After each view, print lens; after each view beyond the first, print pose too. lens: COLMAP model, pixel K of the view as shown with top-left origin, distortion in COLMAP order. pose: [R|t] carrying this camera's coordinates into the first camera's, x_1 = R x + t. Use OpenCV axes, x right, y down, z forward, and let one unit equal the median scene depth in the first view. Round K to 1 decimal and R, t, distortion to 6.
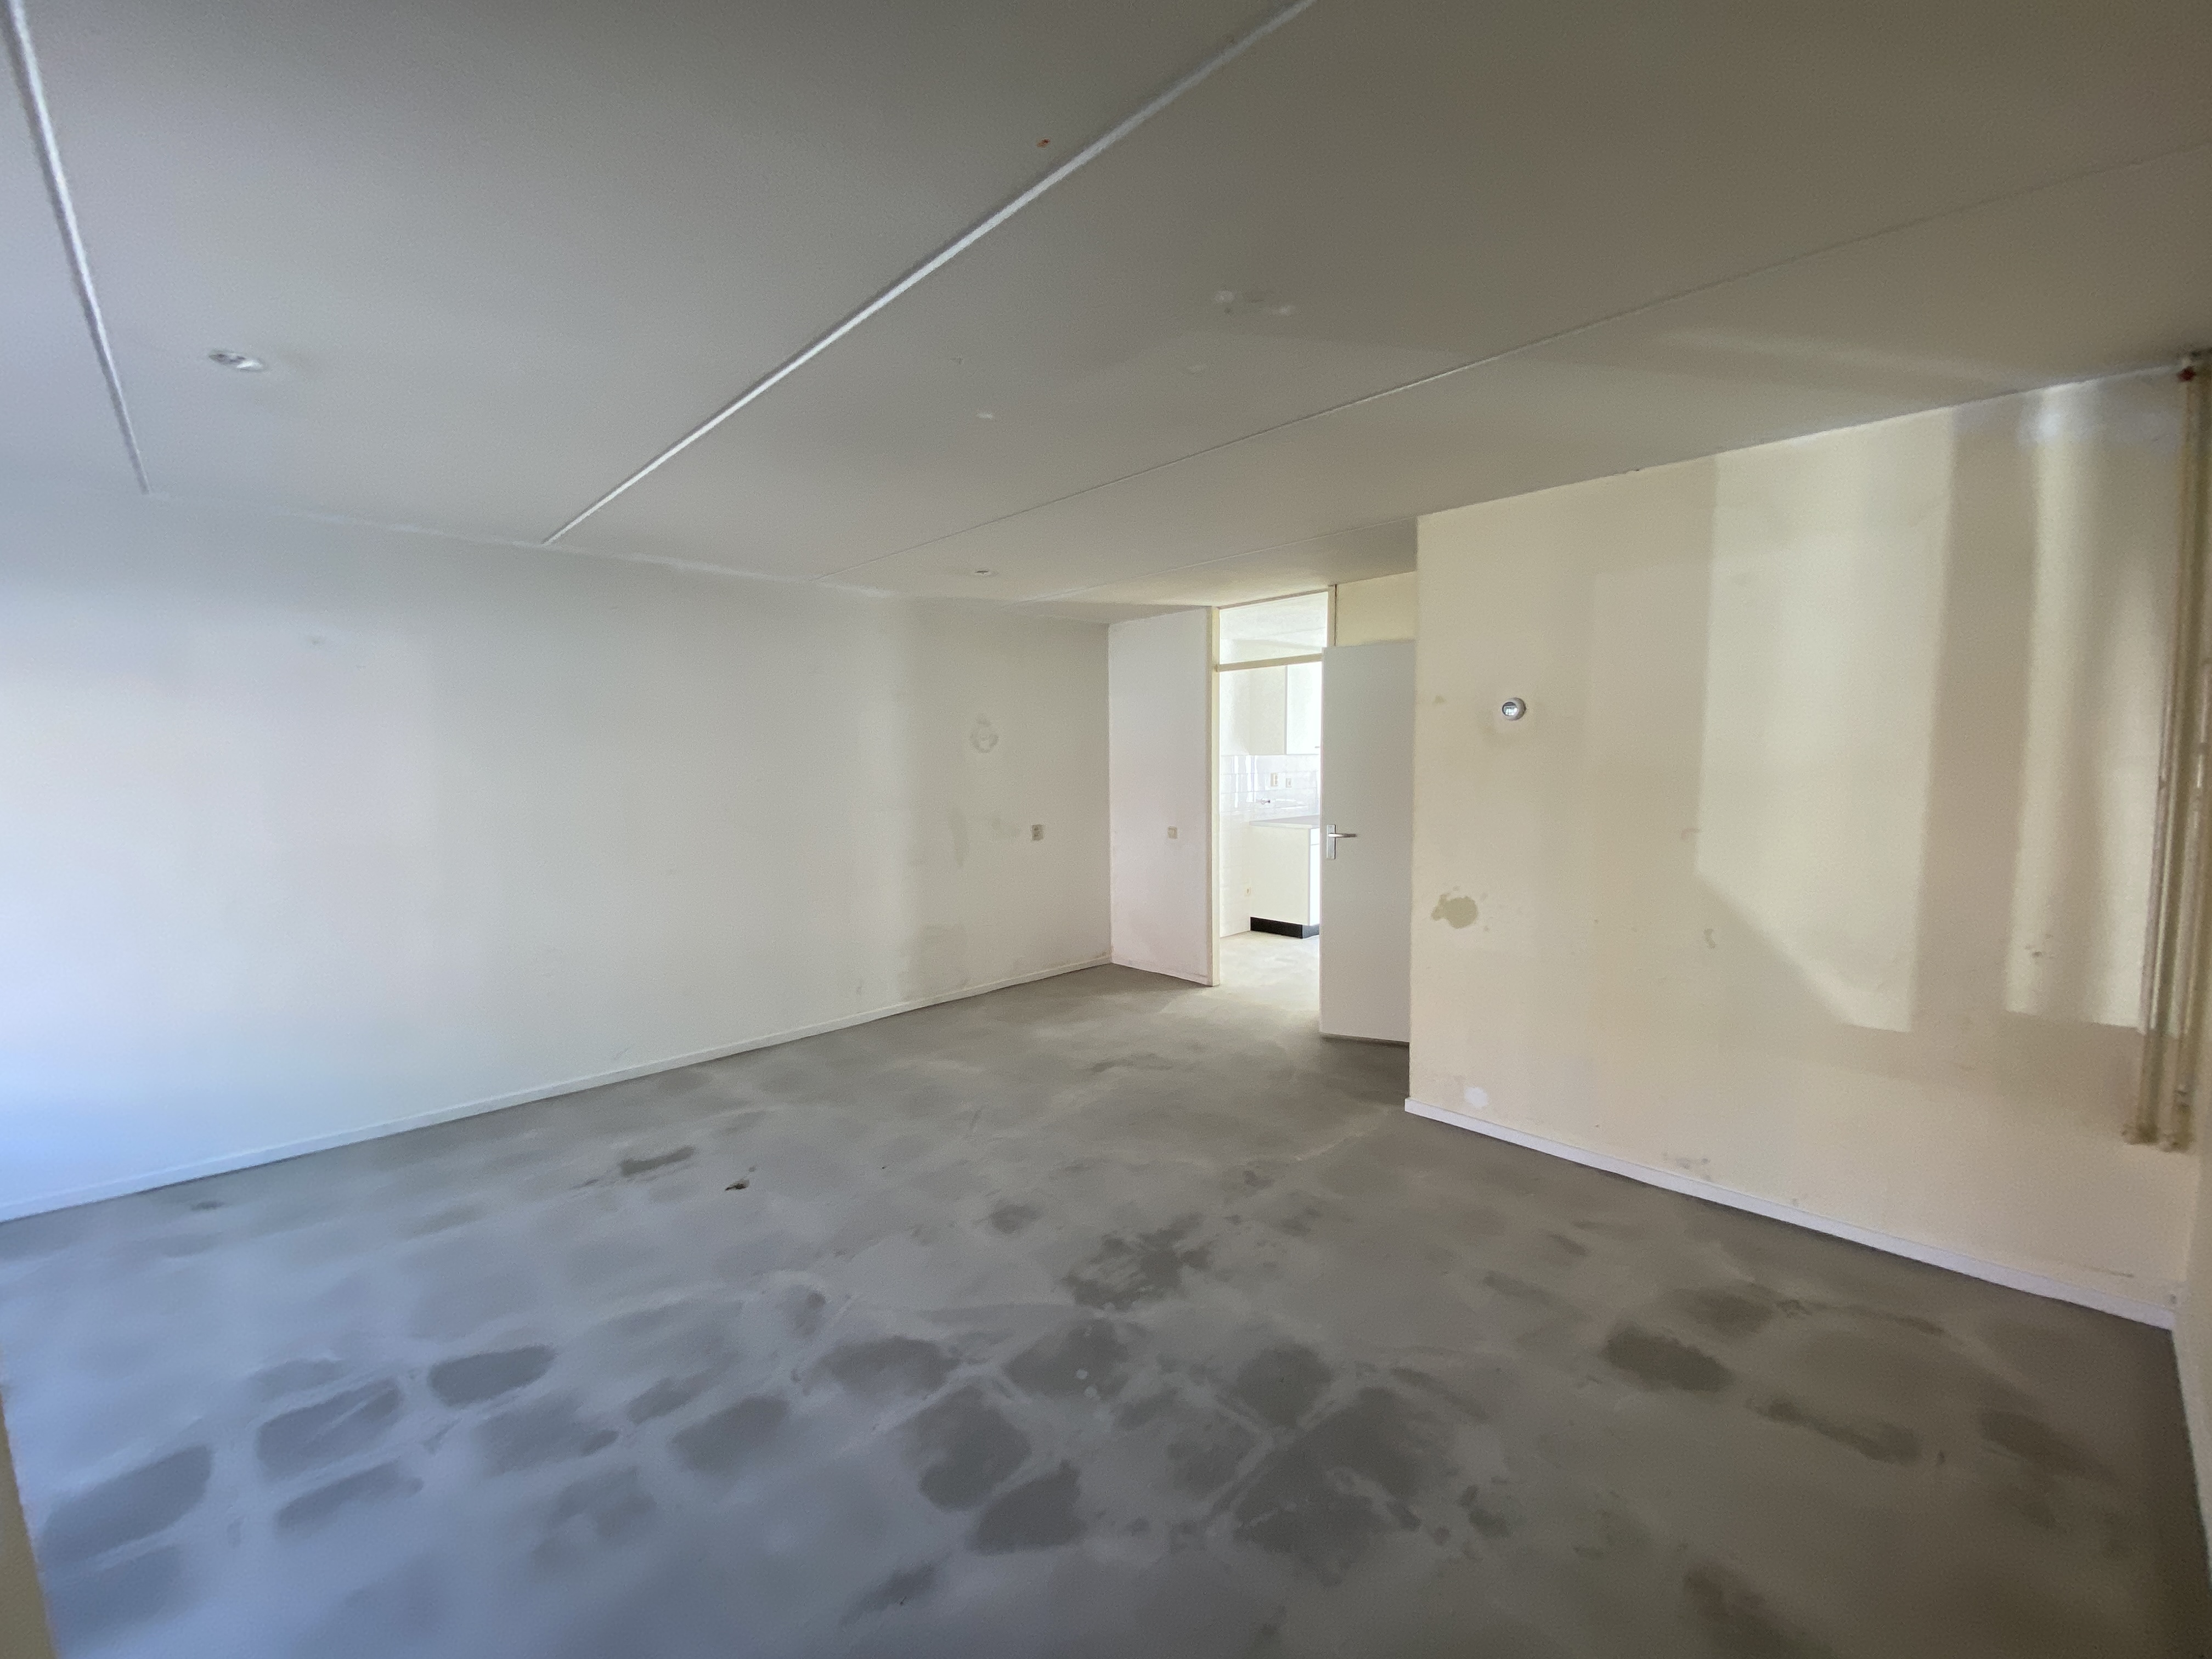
lens RADIAL K [[928.8, 0, 1100.5], [0, 928.8, 835.4], [0, 0, 1]] dist [-0.002299, -0.014670]
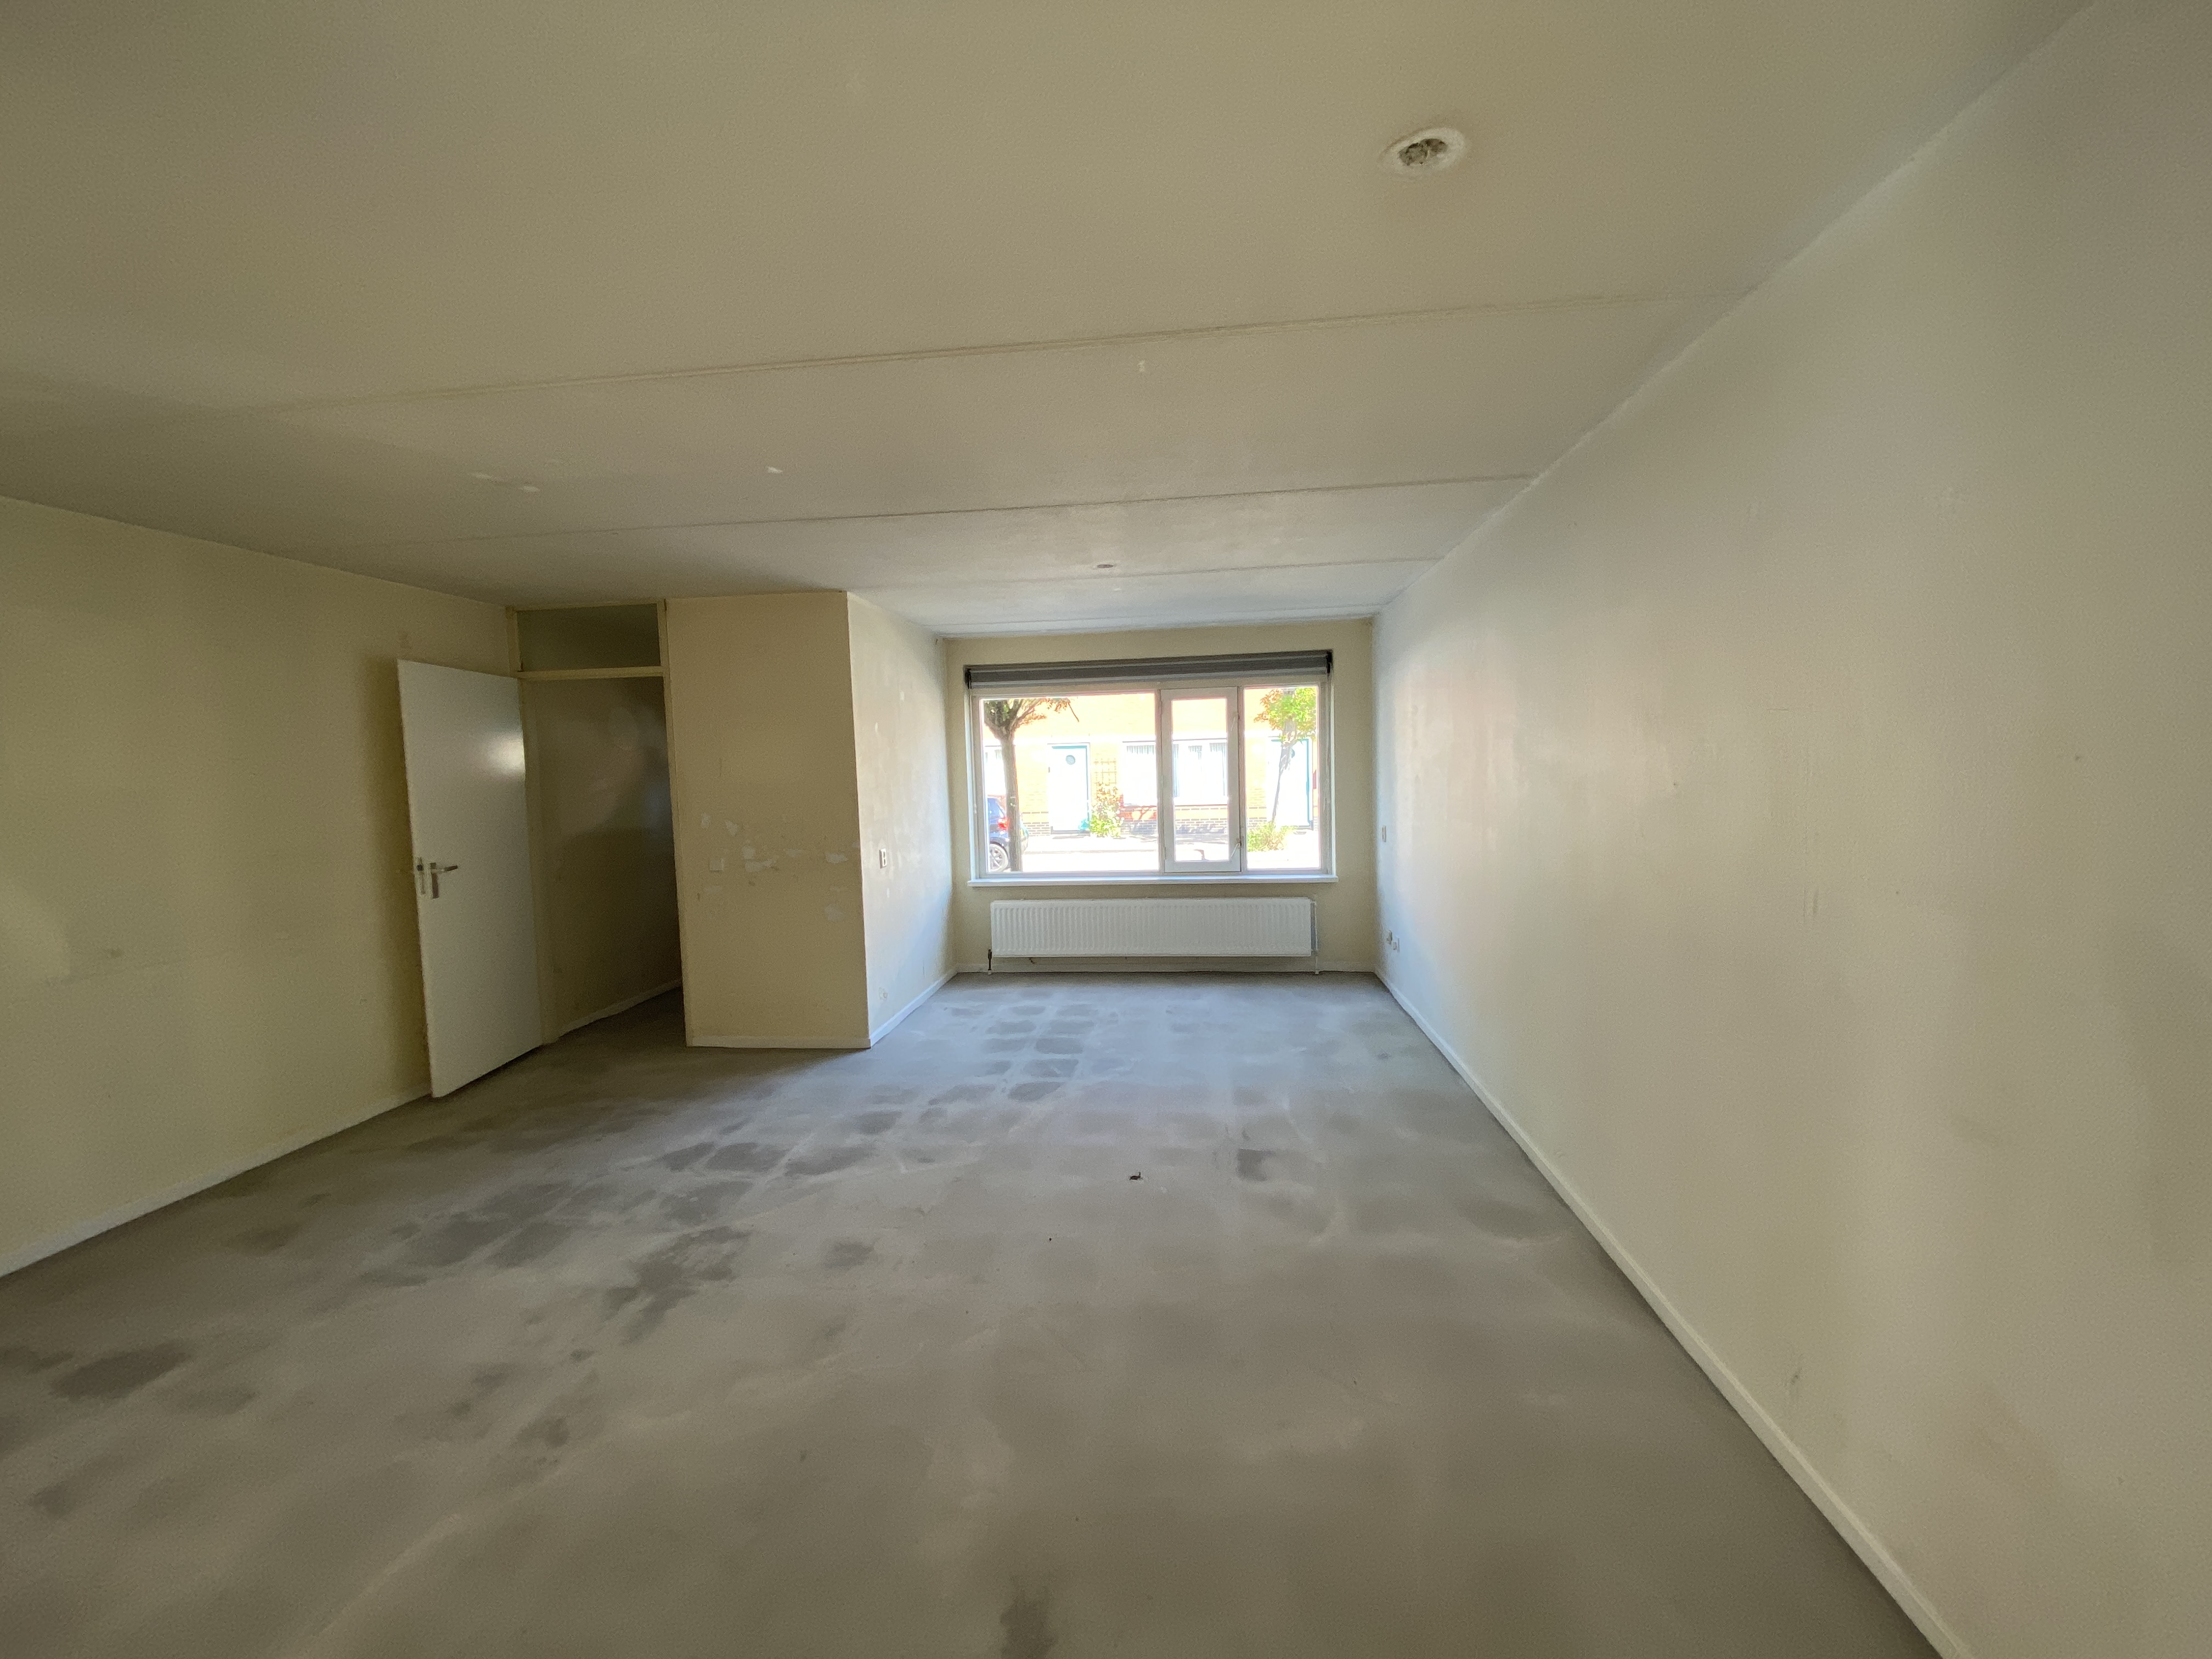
lens RADIAL K [[928.8, 0, 1100.5], [0, 928.8, 835.4], [0, 0, 1]] dist [-0.002299, -0.014670]
pose [[-0.780424, 0.082576, -0.619774, 0.293724], [-0.018113, 0.987839, 0.154423, -0.179550], [0.624988, 0.131742, -0.769437, 2.155474]]
